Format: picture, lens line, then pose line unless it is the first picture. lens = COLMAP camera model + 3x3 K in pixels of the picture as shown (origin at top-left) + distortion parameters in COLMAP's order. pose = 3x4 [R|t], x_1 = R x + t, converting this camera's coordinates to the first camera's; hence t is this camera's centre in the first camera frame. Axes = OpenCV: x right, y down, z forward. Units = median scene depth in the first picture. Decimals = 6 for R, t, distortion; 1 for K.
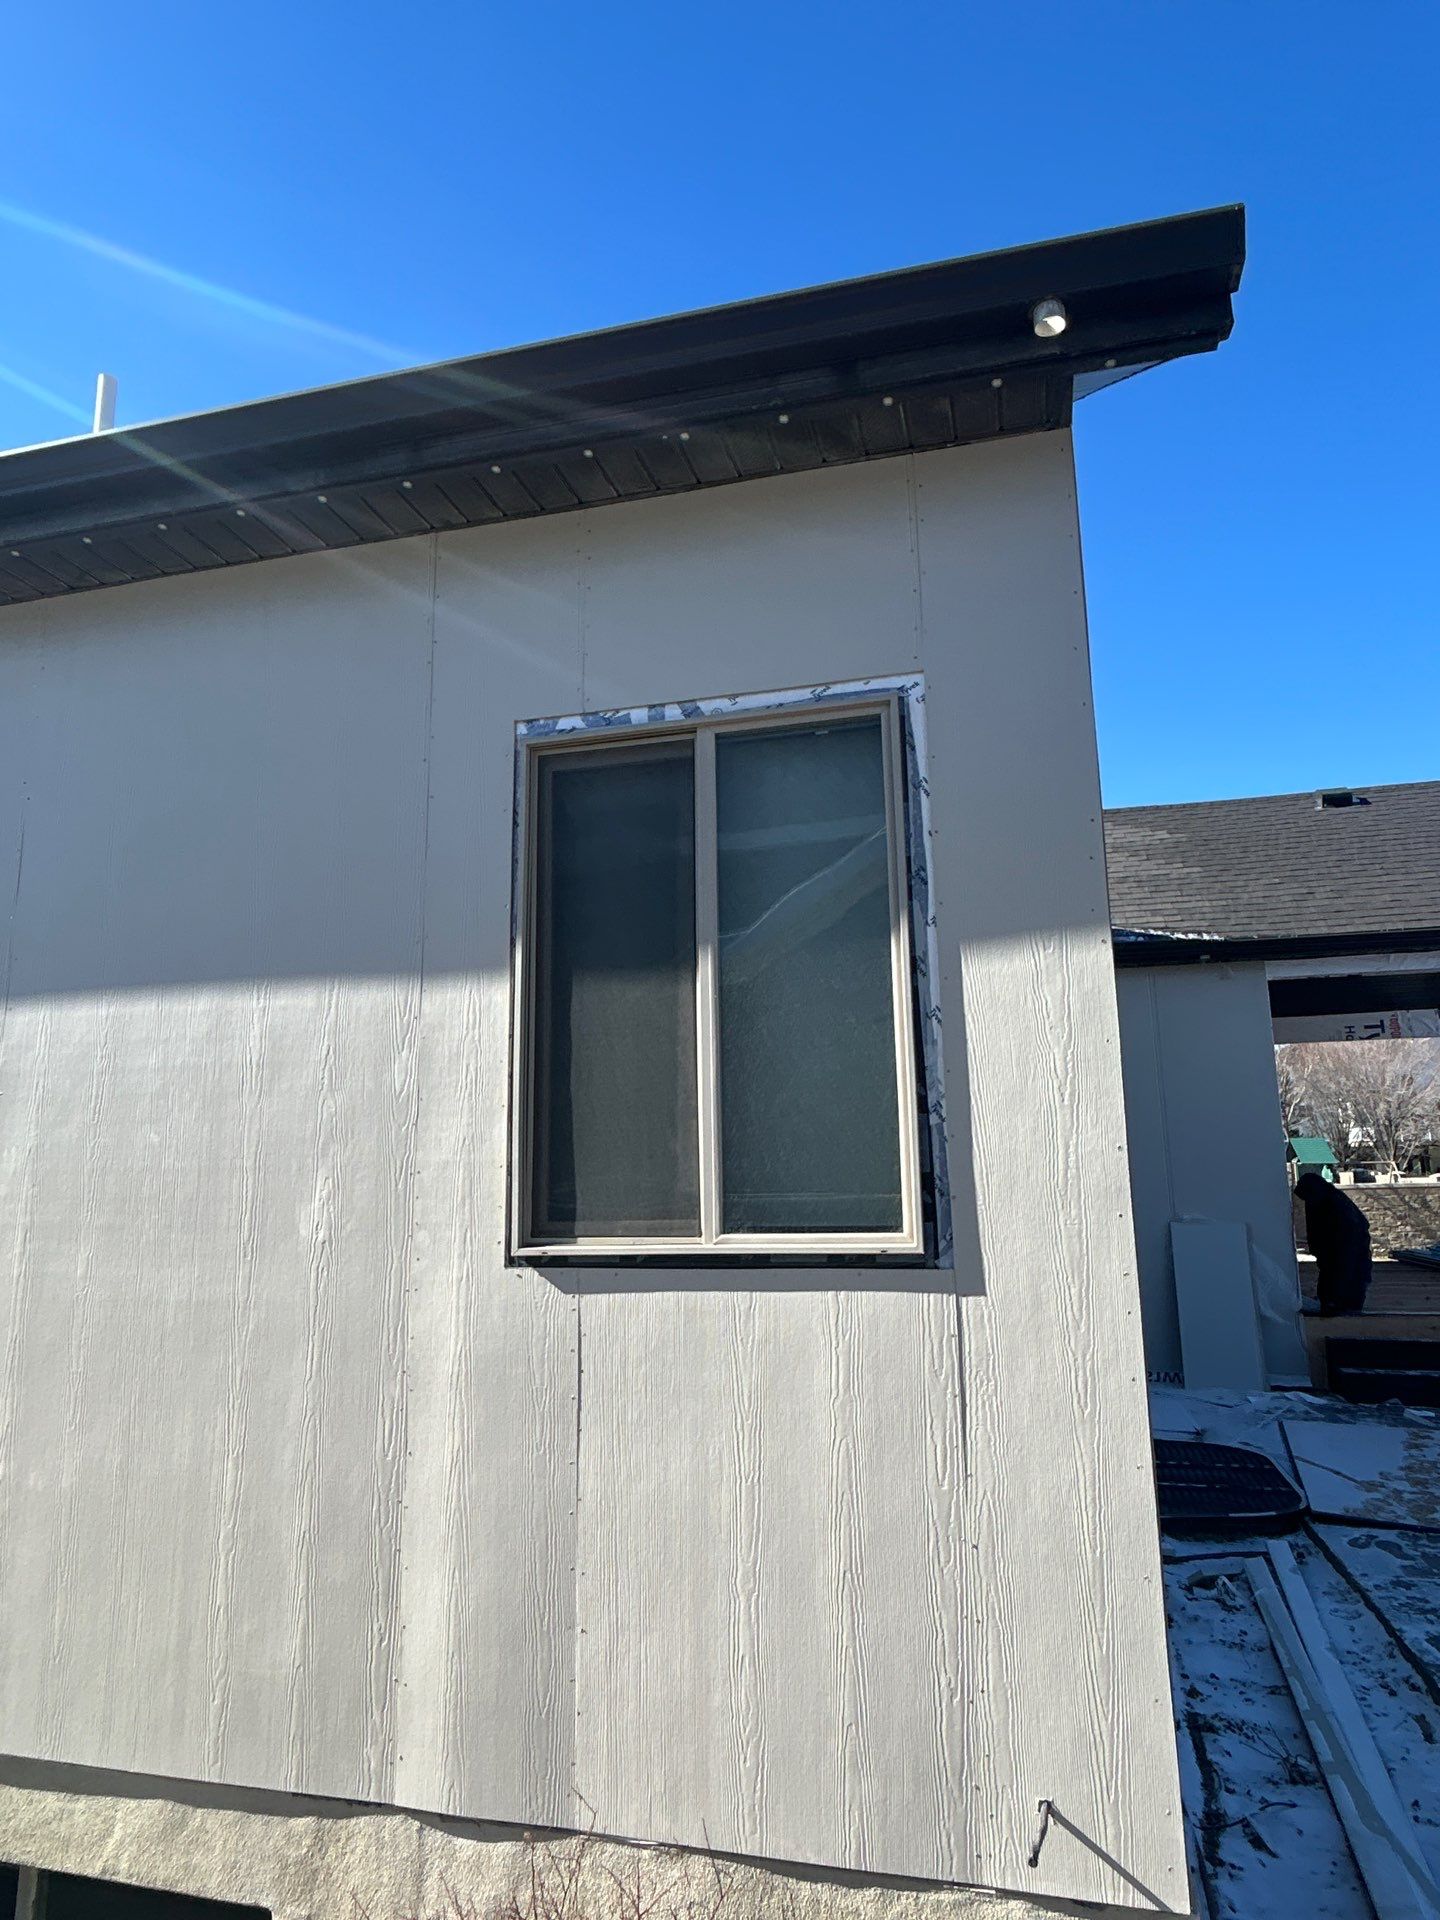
lens RADIAL K [[1203.6, 0, 669.7], [0, 1203.6, 967.2], [0, 0, 1]] dist [-0.005981, 0.014324]
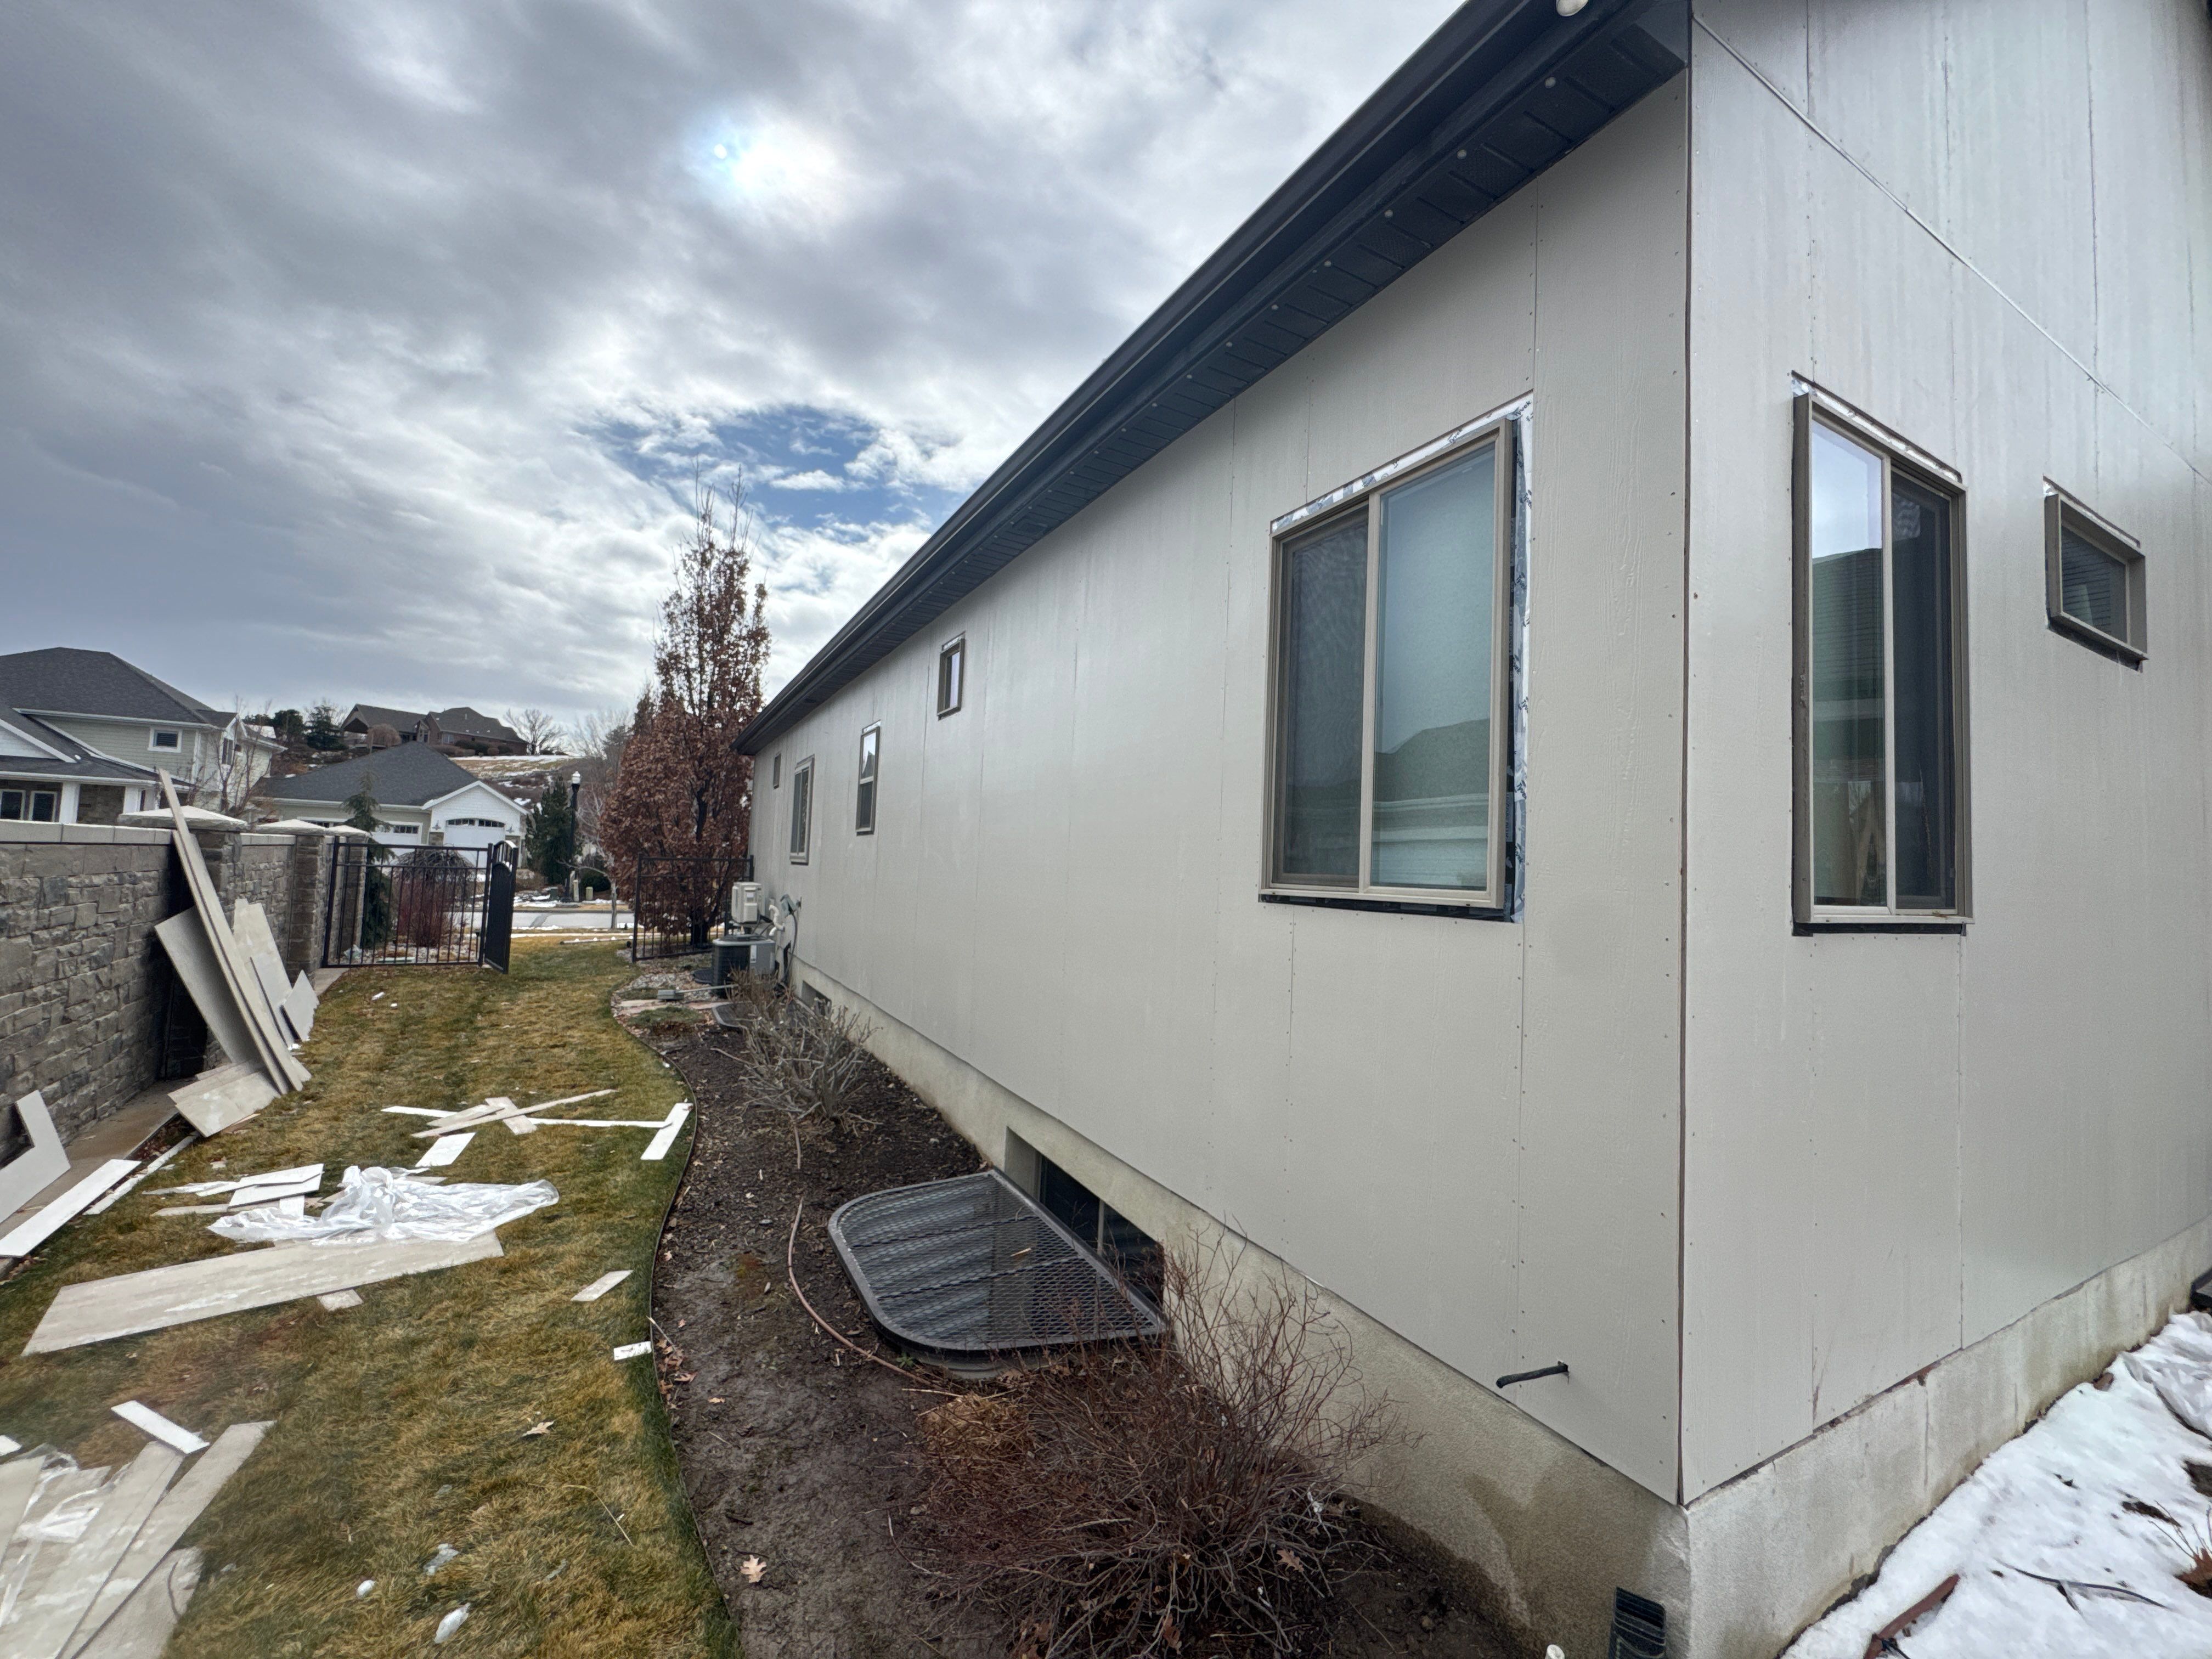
lens RADIAL K [[880.6, 0, 1104.0], [0, 880.6, 822.2], [0, 0, 1]] dist [-0.001125, -0.000311]
pose [[0.693805, 0.000669, -0.720162, 0.512055], [0.088563, 0.992330, 0.086242, 0.039971], [0.714696, -0.123615, 0.688424, 0.121230]]
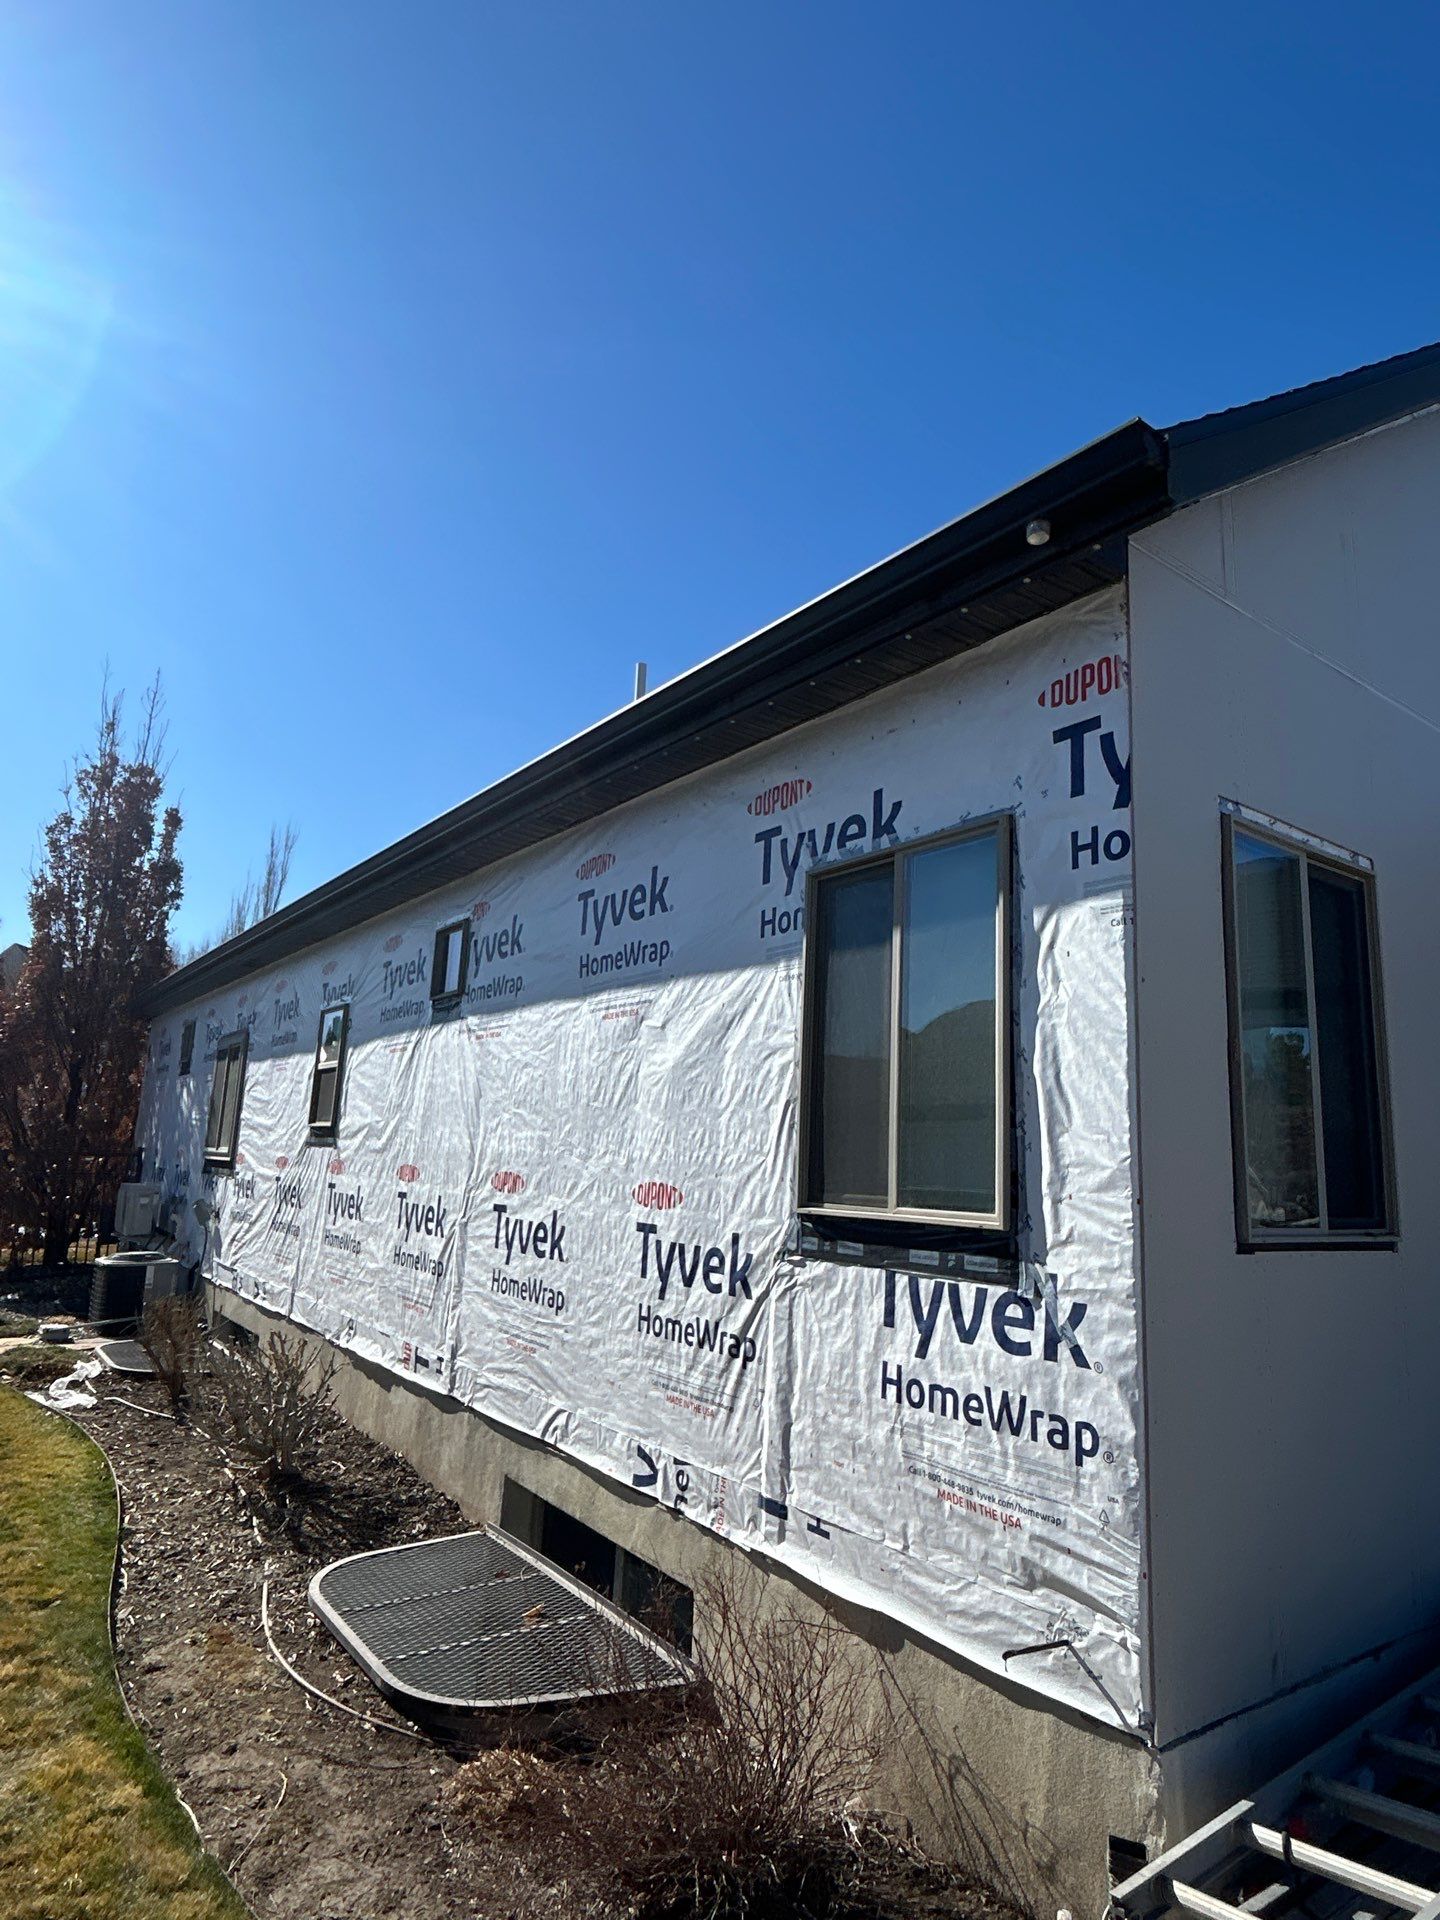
lens RADIAL K [[1117.0, 0, 720.0], [0, 1117.0, 960.0], [0, 0, 1]] dist [-0.000333, -0.001088]
pose [[0.780672, -0.067633, -0.621271, 0.695956], [0.062110, 0.997601, -0.030554, -0.046051], [0.621847, -0.014734, 0.783000, -0.177164]]
